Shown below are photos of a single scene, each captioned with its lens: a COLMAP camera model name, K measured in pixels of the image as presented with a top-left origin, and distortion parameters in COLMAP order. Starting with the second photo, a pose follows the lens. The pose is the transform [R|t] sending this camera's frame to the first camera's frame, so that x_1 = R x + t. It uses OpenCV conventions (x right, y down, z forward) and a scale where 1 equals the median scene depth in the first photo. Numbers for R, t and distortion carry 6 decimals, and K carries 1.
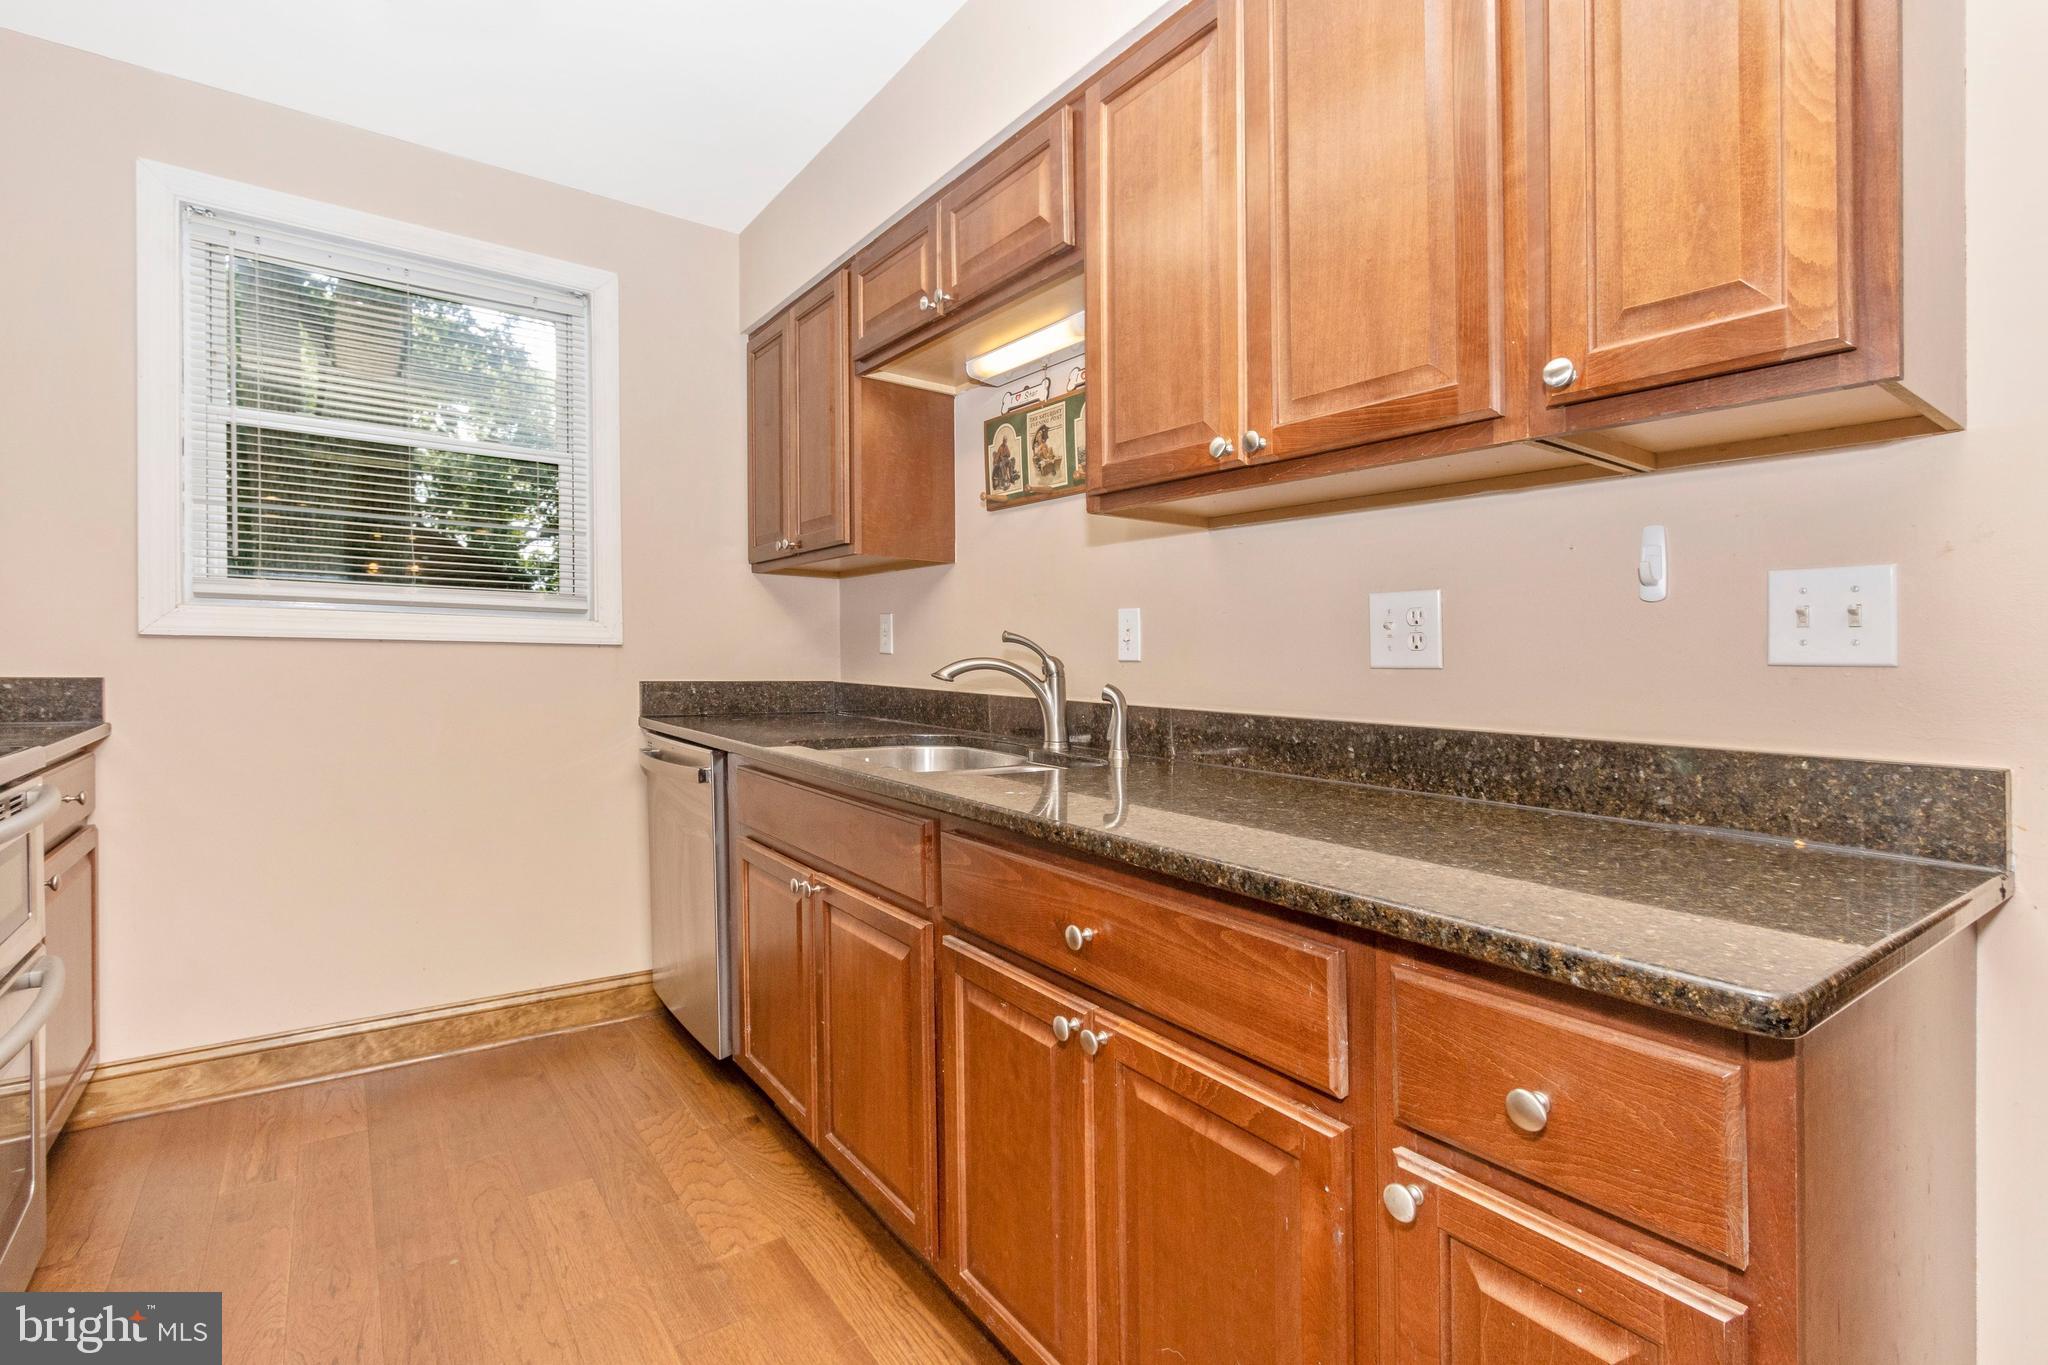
lens RADIAL K [[953.5, 0, 1016.2], [0, 953.5, 672.8], [0, 0, 1]] dist [0.001664, 0.000963]
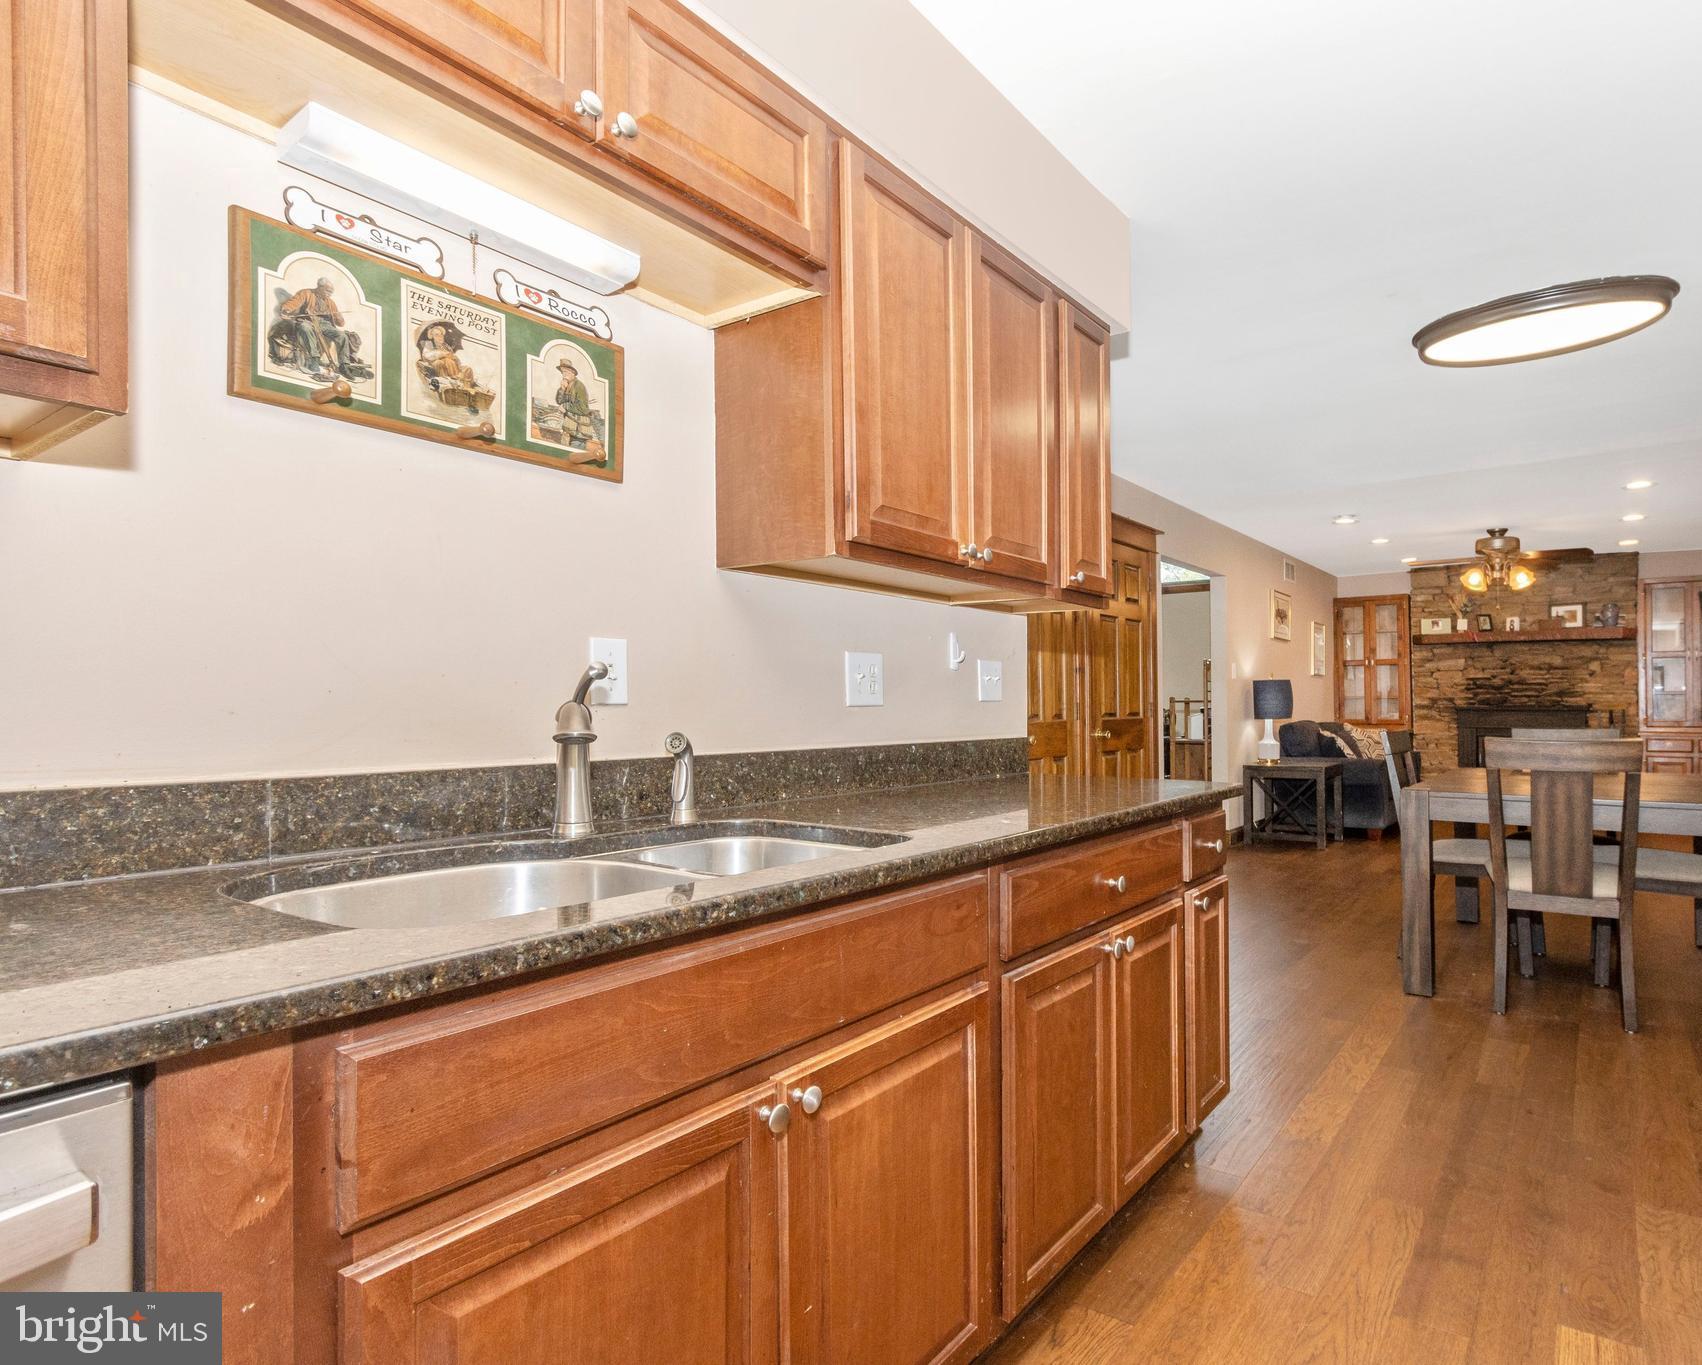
lens RADIAL K [[940.4, 0, 966.8], [0, 940.4, 692.4], [0, 0, 1]] dist [-0.012244, 0.000072]
pose [[-0.343052, -0.011636, 0.939245, -0.645709], [0.001416, 0.999916, 0.012905, -0.028458], [-0.939316, 0.005757, -0.343006, 0.884618]]
